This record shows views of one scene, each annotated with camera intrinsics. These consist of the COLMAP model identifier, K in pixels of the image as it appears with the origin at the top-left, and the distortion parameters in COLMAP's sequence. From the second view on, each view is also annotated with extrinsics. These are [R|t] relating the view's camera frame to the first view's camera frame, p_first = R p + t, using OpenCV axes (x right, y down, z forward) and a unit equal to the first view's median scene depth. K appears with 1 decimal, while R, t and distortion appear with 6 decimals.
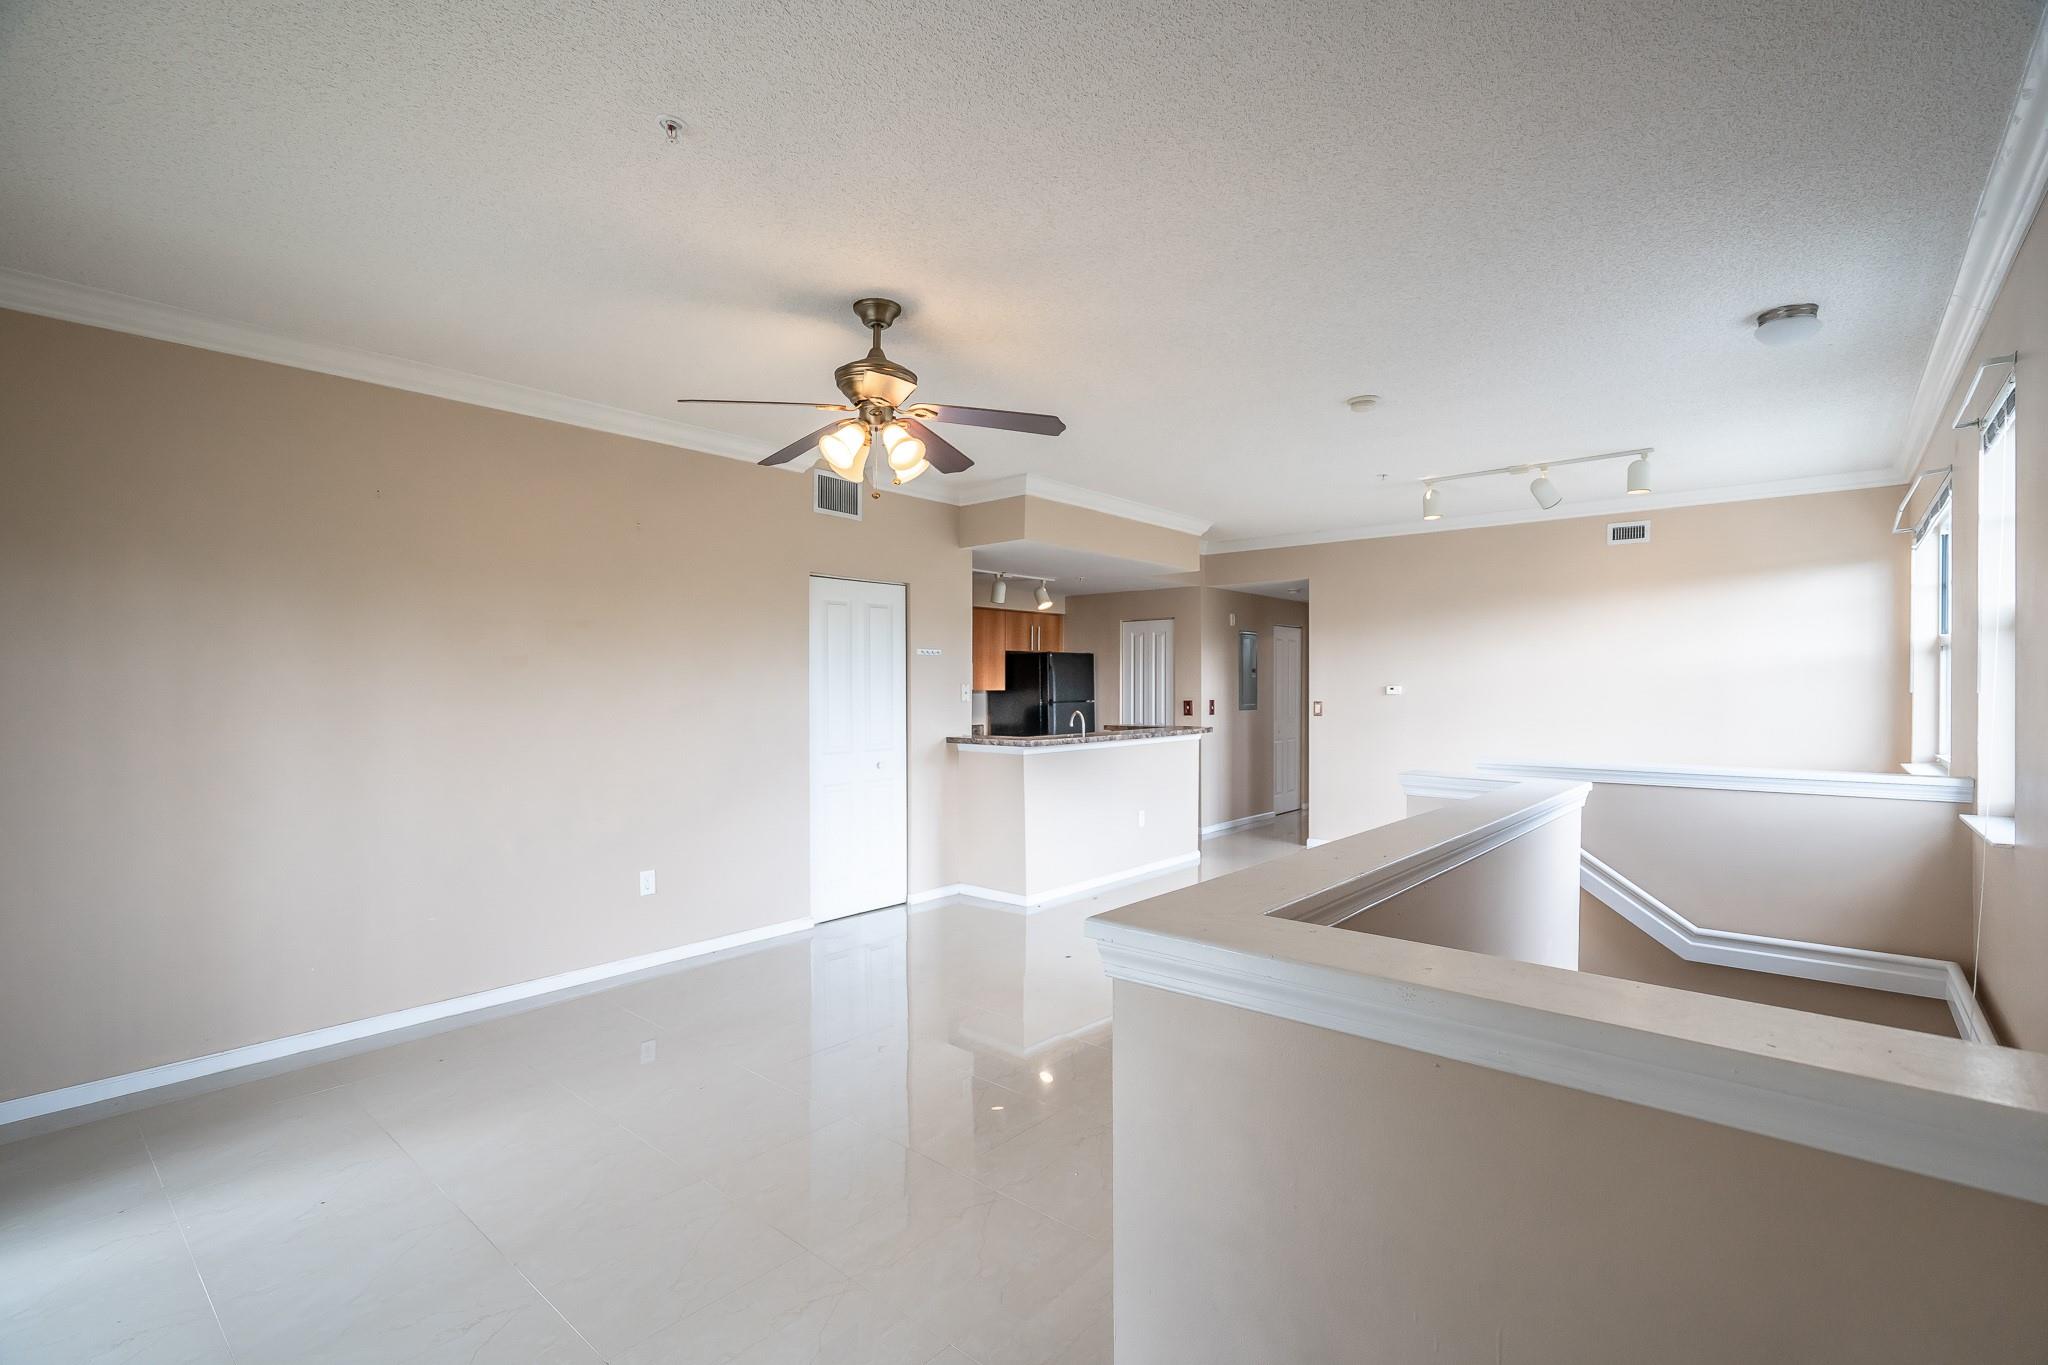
lens RADIAL K [[924.9, 0, 1024.0], [0, 924.9, 682.5], [0, 0, 1]] dist [-0.000815, -0.000039]
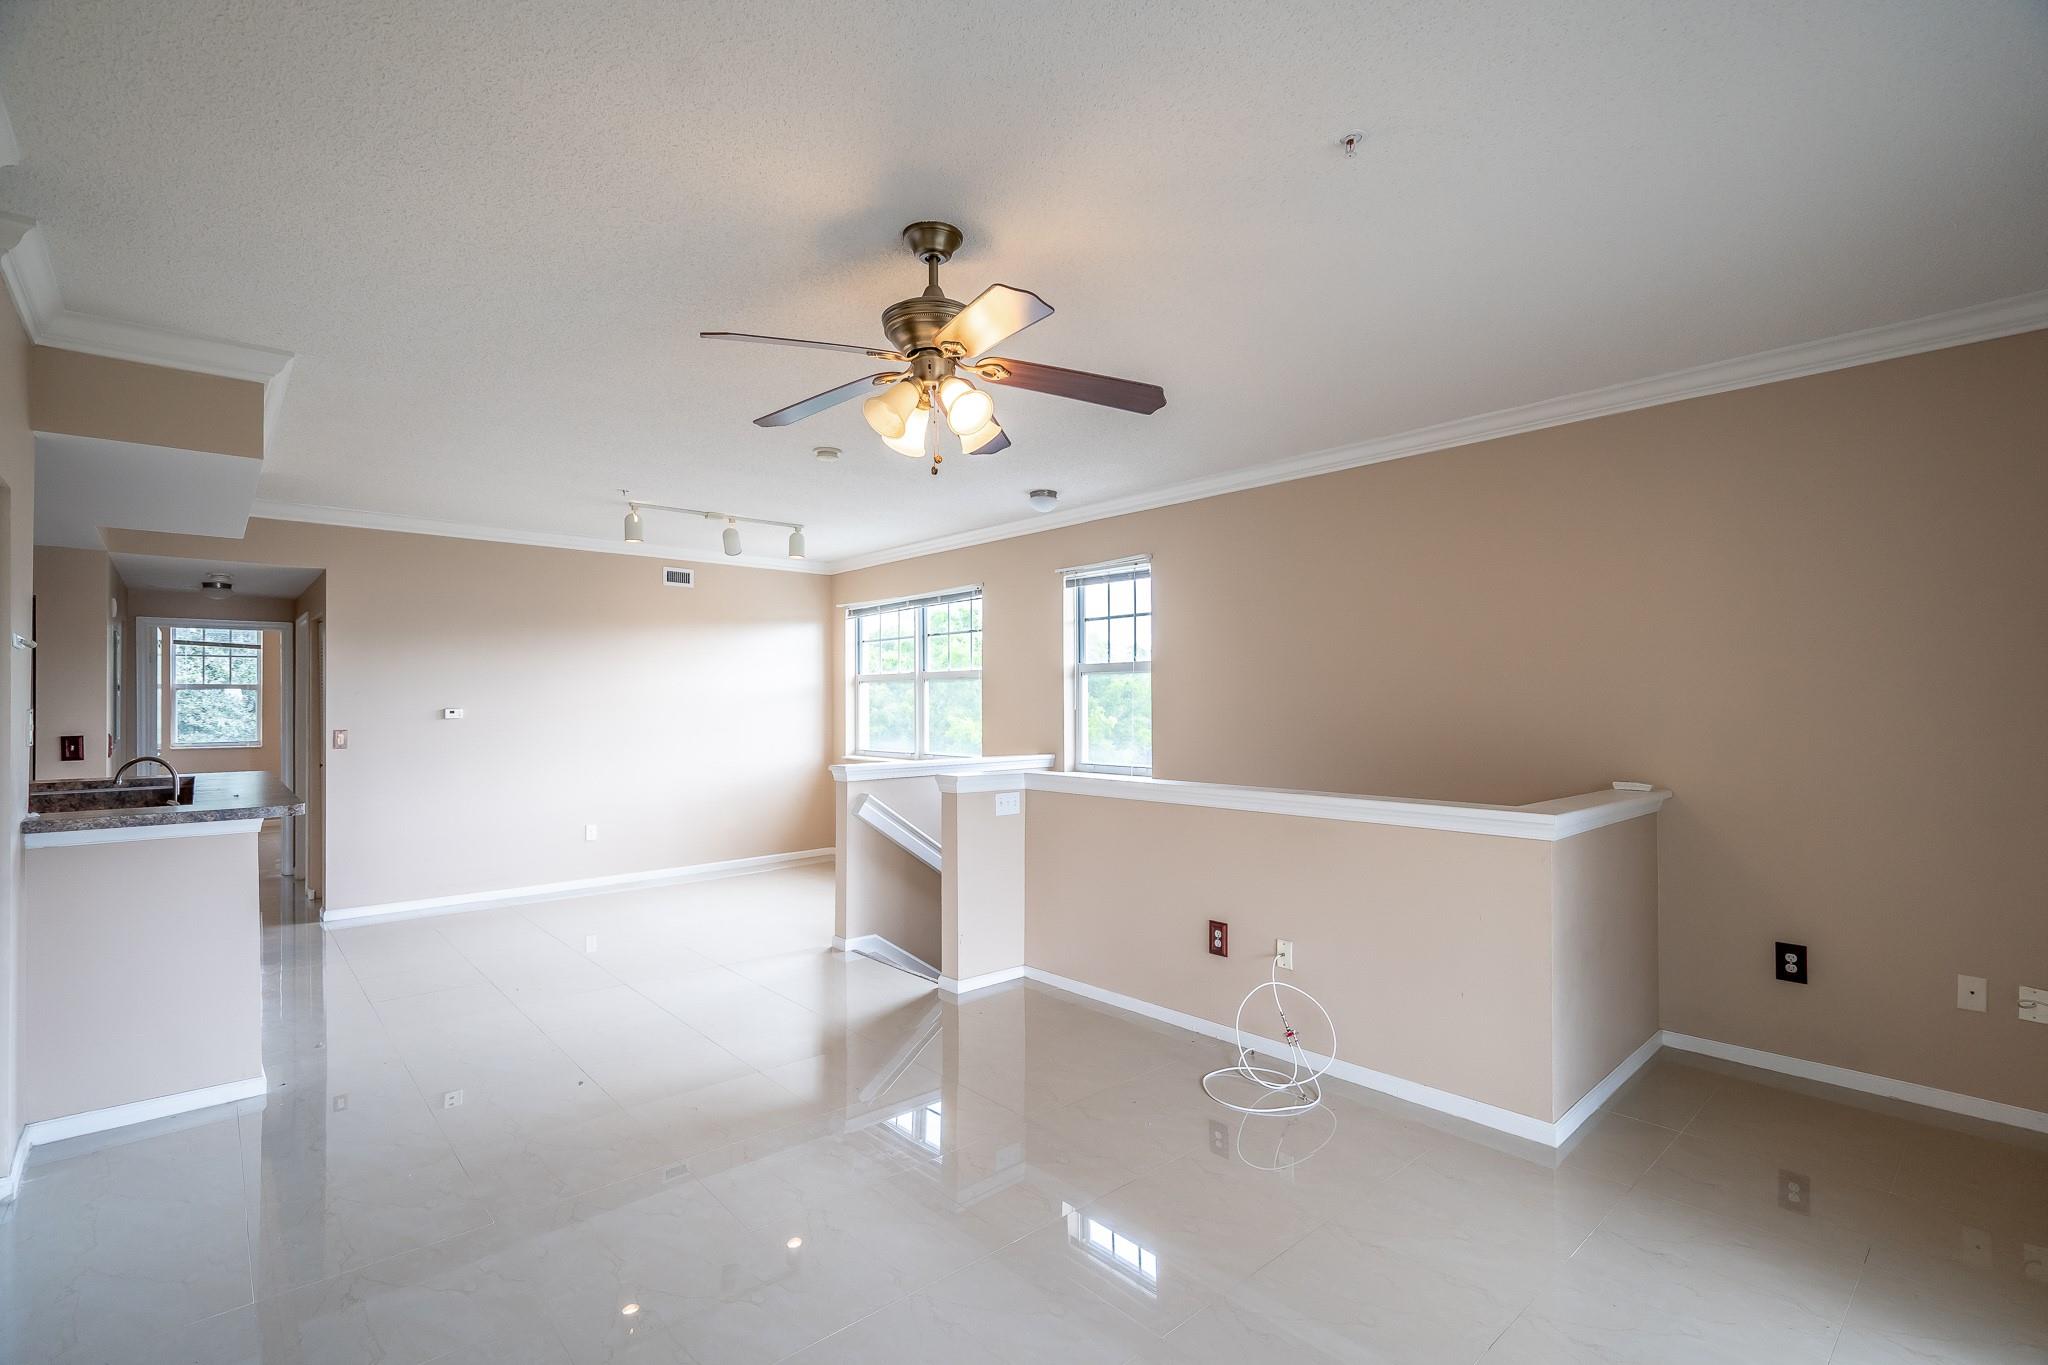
lens RADIAL K [[913.9, 0, 1024.0], [0, 913.9, 682.5], [0, 0, 1]] dist [0.000084, -0.000020]
pose [[0.131996, 0.017079, 0.991103, -0.449592], [0.002360, 0.999843, -0.017544, -0.005320], [-0.991247, 0.004654, 0.131935, 0.410190]]
